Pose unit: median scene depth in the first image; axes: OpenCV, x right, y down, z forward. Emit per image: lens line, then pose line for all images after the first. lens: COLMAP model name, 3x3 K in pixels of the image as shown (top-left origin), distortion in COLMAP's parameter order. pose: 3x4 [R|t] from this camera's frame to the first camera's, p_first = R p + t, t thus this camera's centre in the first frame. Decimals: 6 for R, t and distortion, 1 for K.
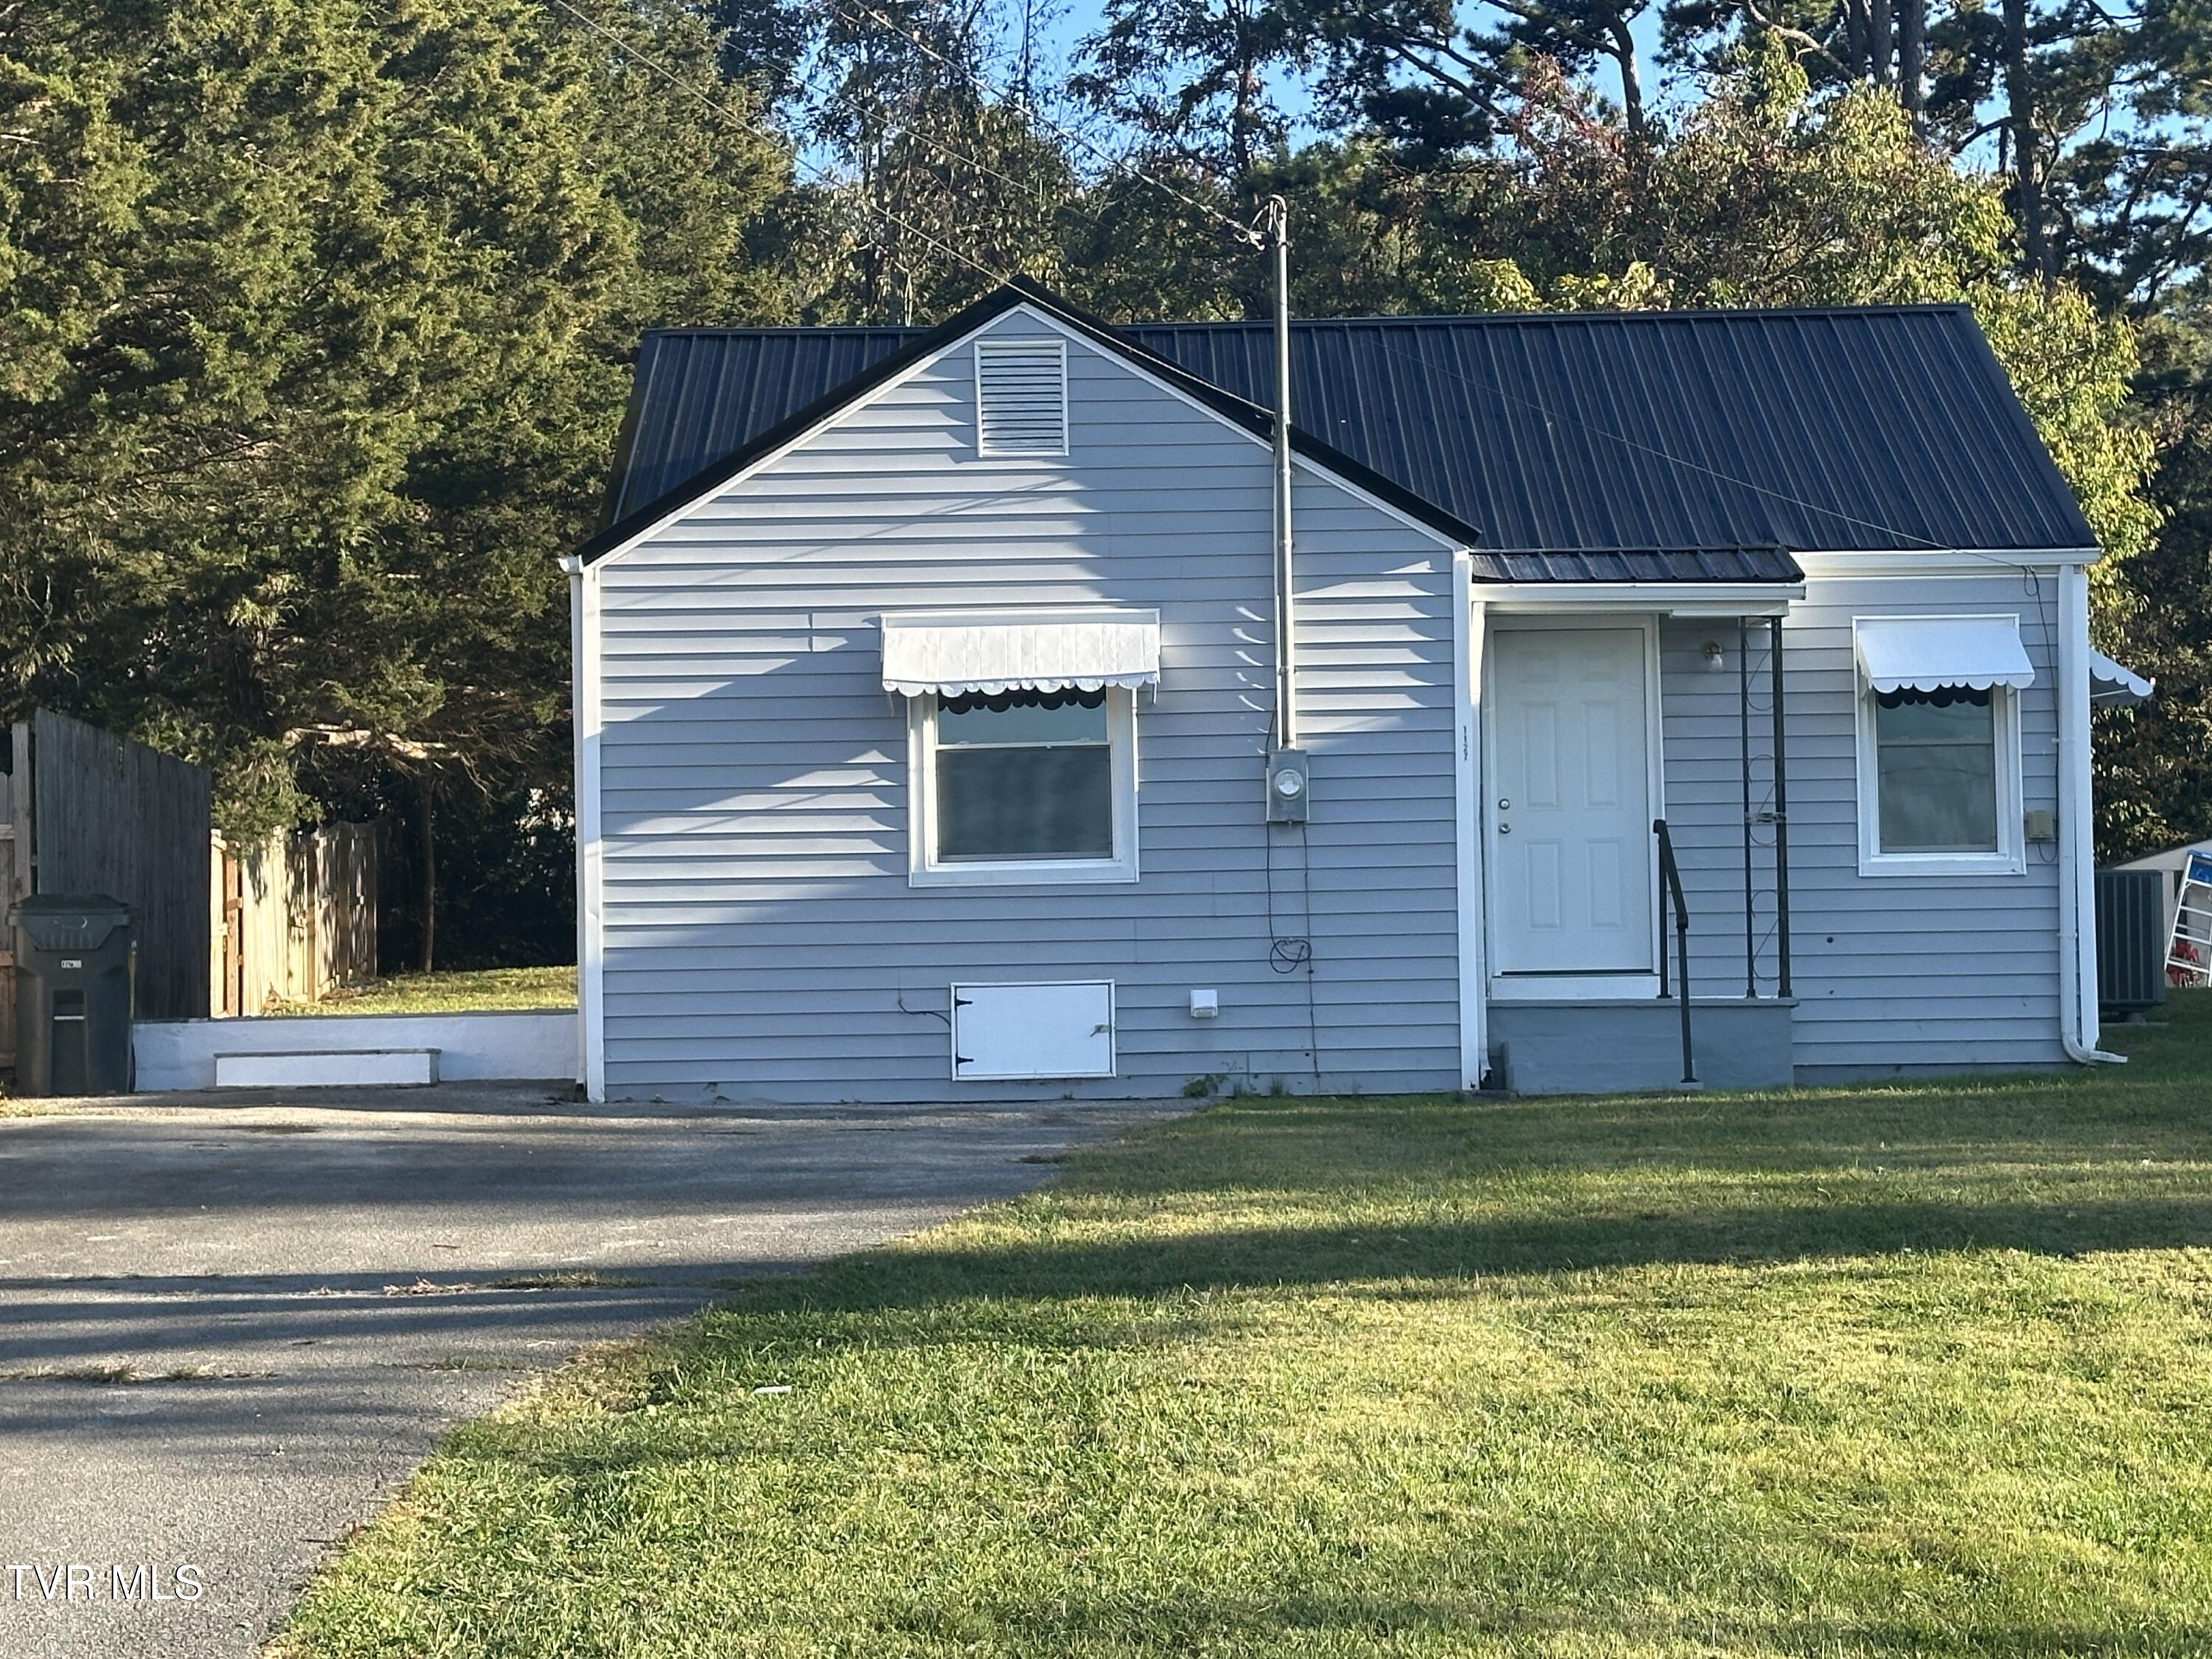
lens RADIAL K [[4435.3, 0, 1085.4], [0, 4435.3, 822.1], [0, 0, 1]] dist [0.142721, 0.209641]
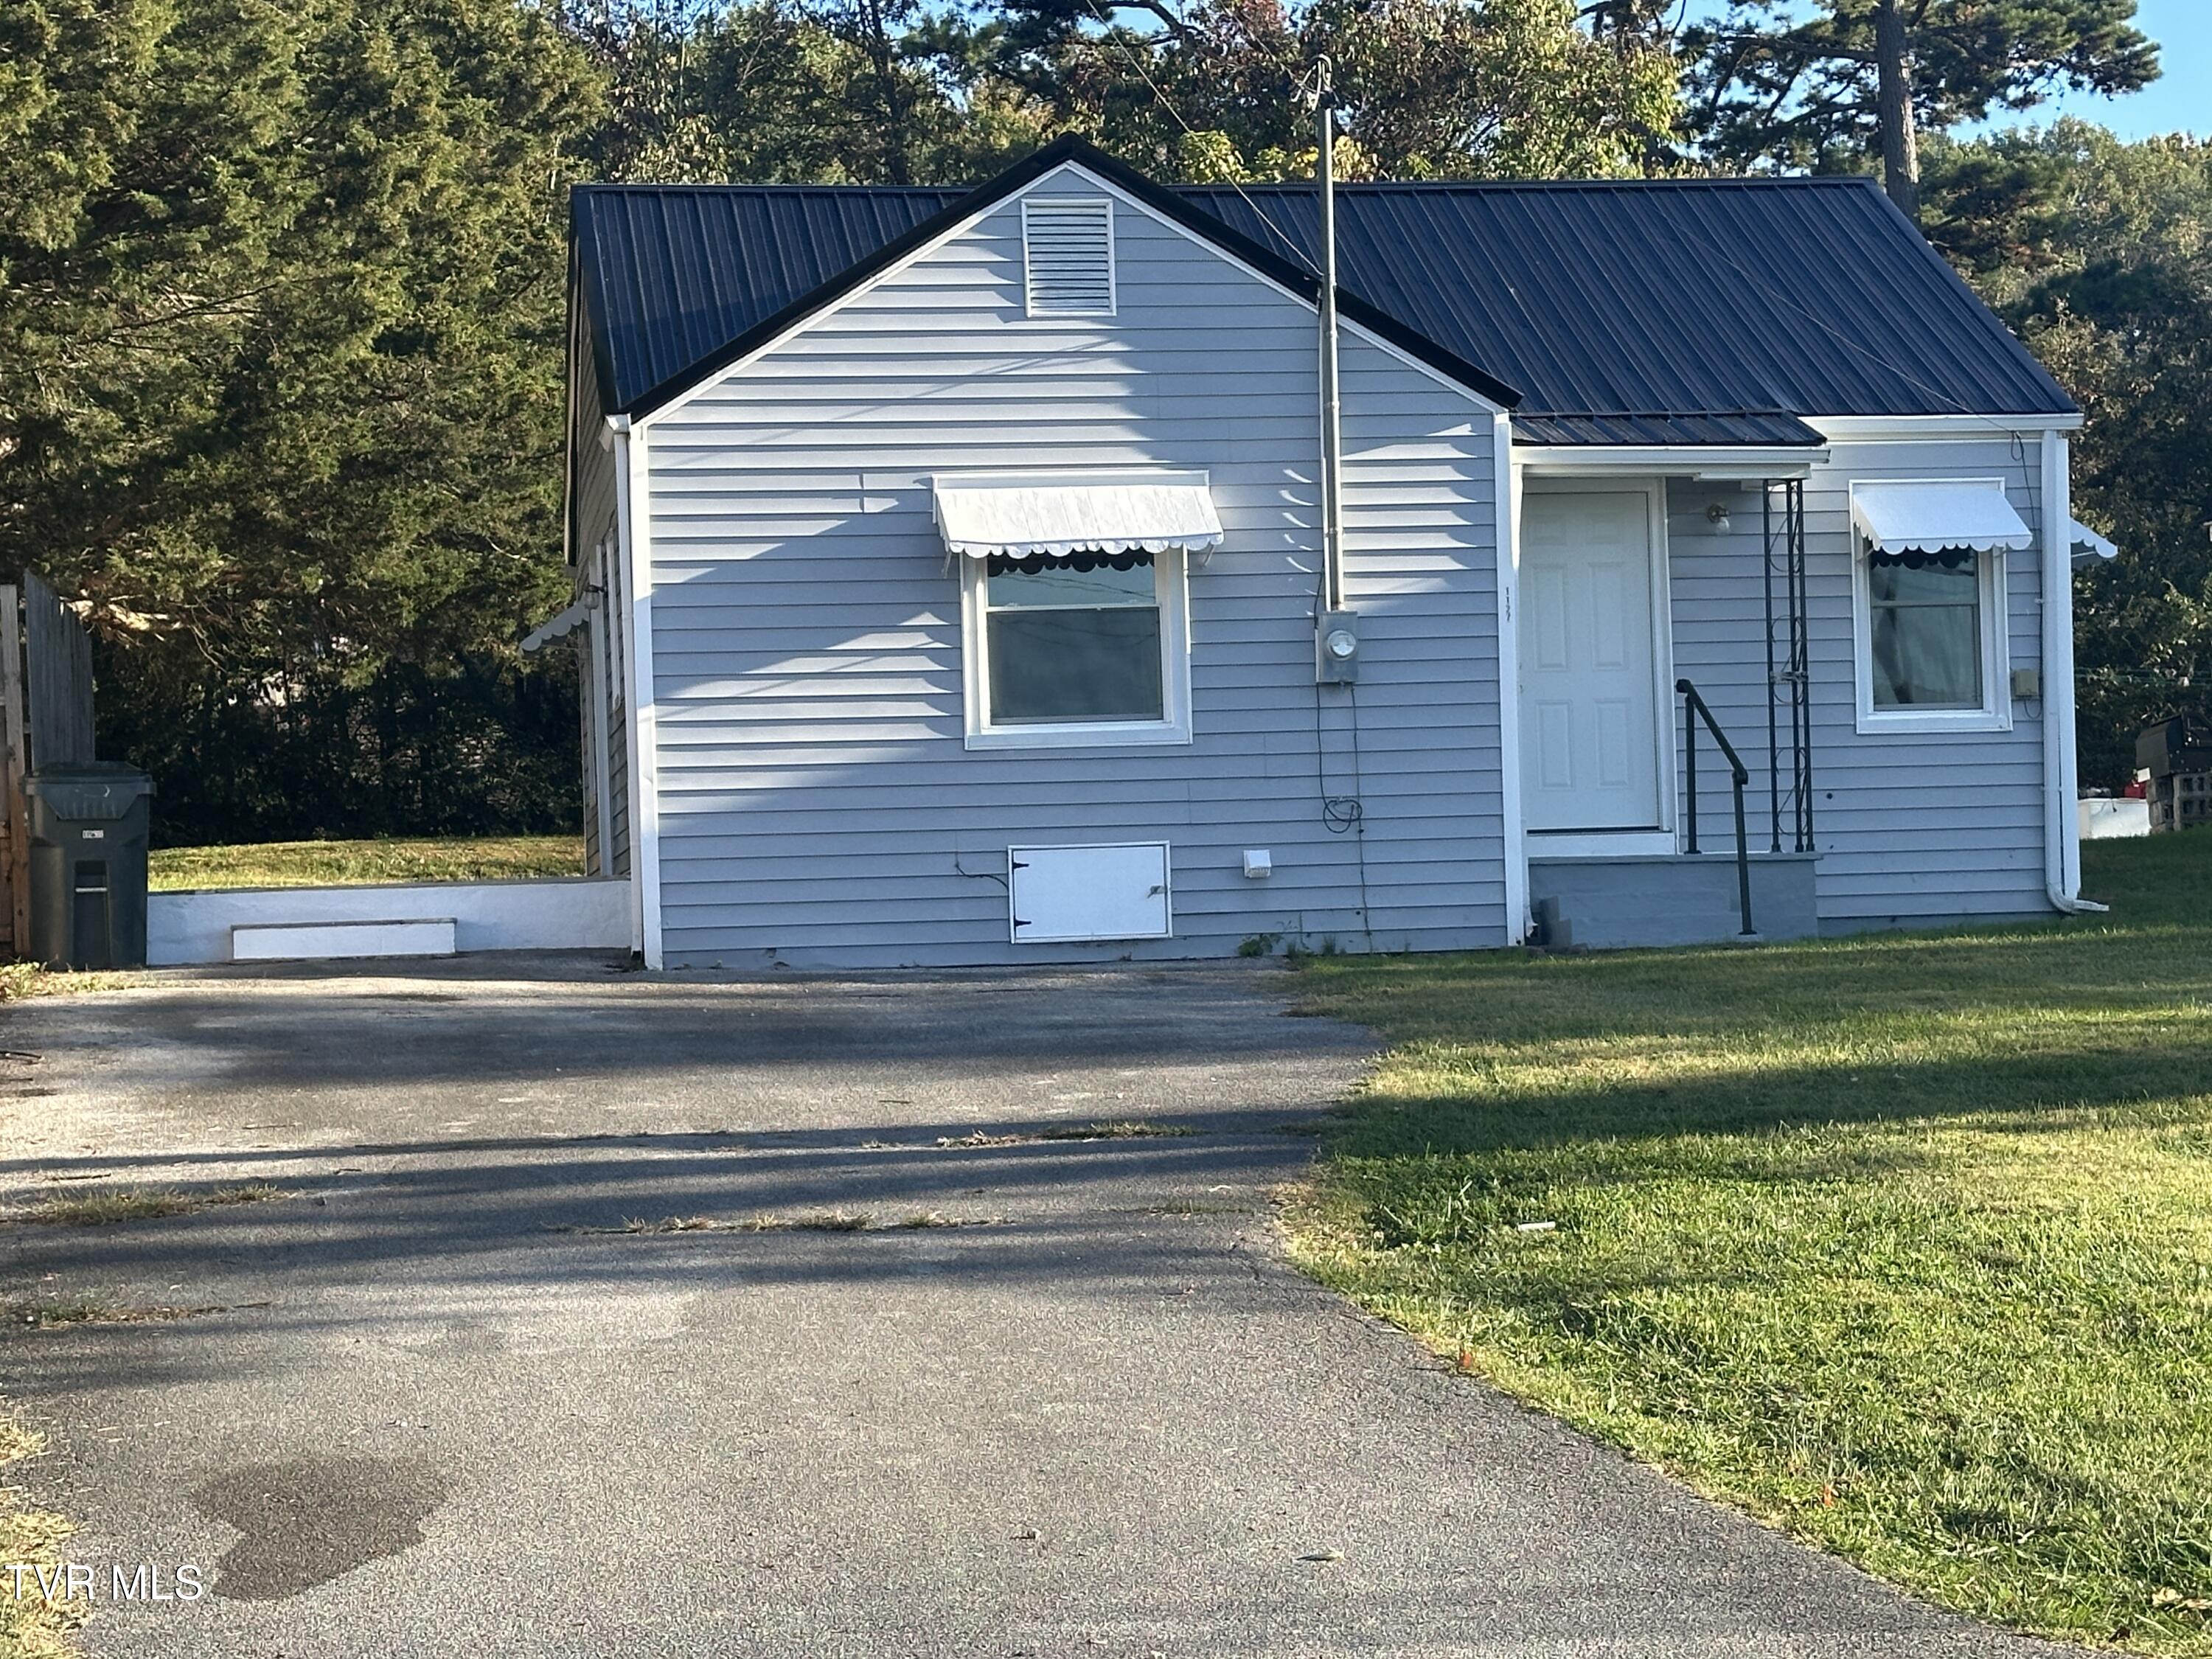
lens RADIAL K [[4440.0, 0, 1106.0], [0, 4440.0, 829.5], [0, 0, 1]] dist [0.198828, -0.203999]
pose [[0.988051, -0.009162, 0.153856, -0.160617], [0.004854, 0.999586, 0.028348, 0.004341], [-0.154053, -0.027263, 0.987686, 0.010153]]
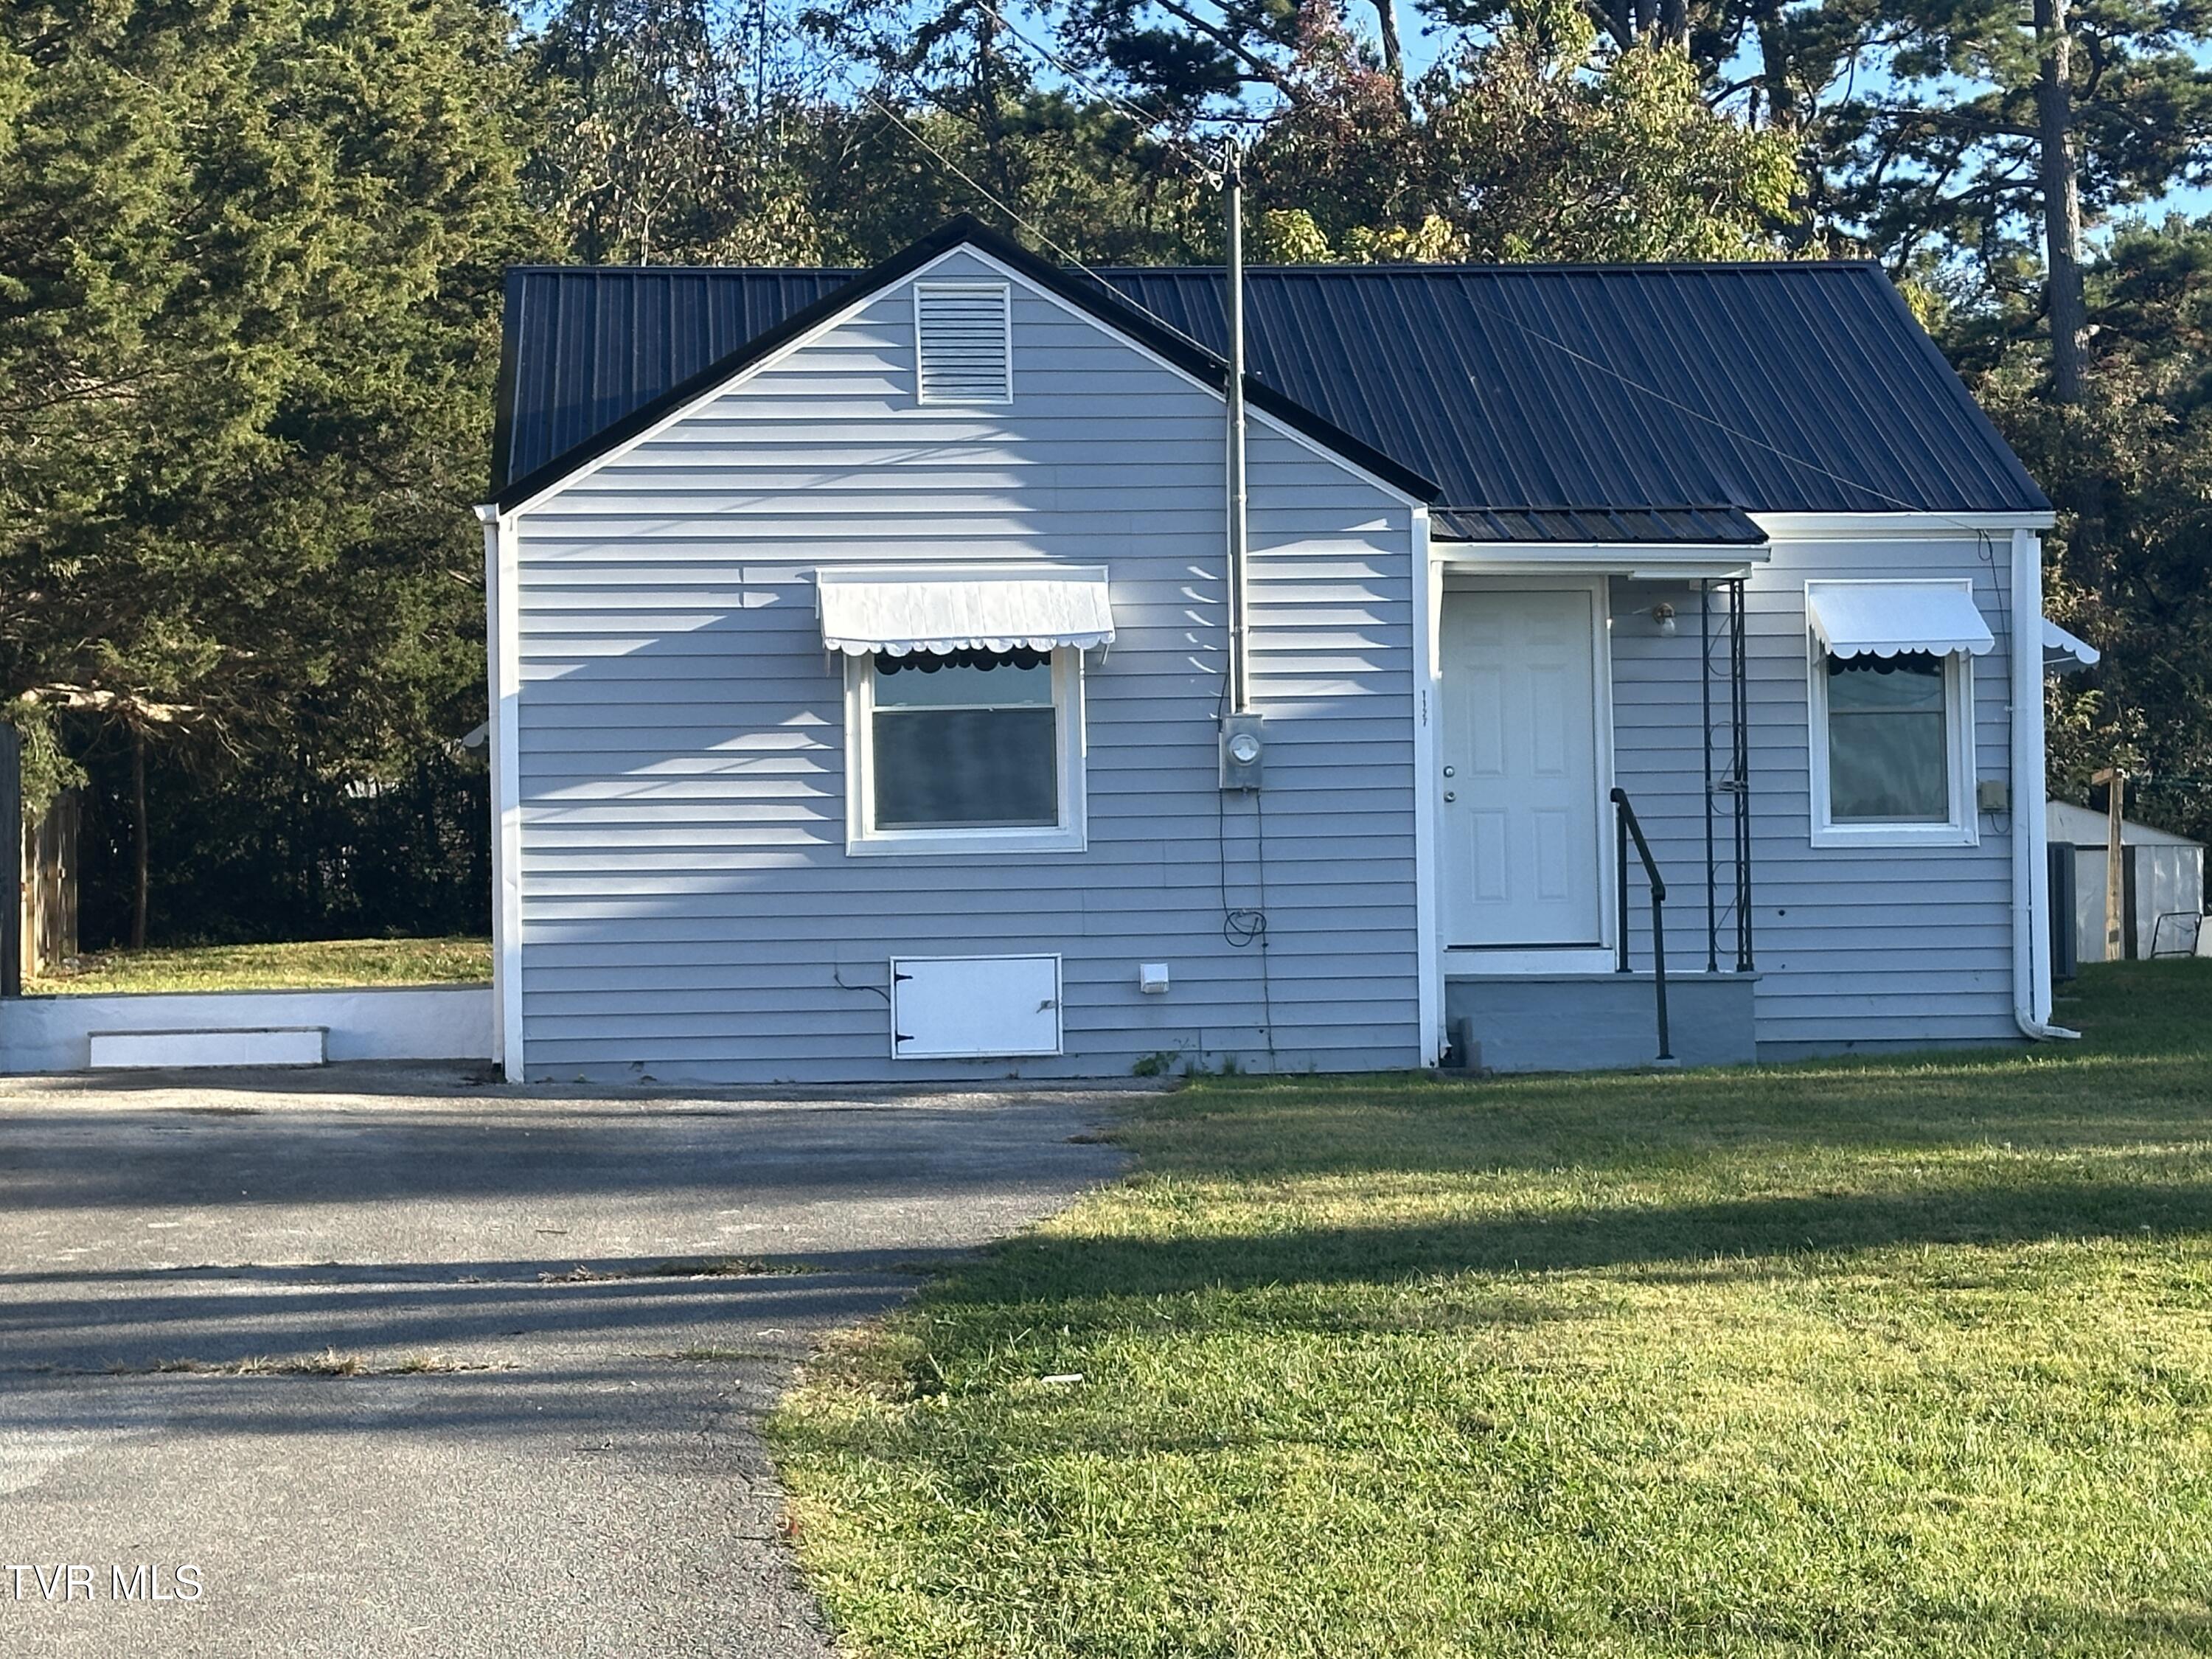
lens RADIAL K [[4602.1, 0, 1106.0], [0, 4602.1, 829.5], [0, 0, 1]] dist [0.199641, -0.458394]
pose [[0.995546, 0.002792, 0.094234, -0.076701], [-0.003457, 0.999970, 0.006894, 0.001920], [-0.094212, -0.007189, 0.995526, 0.011596]]
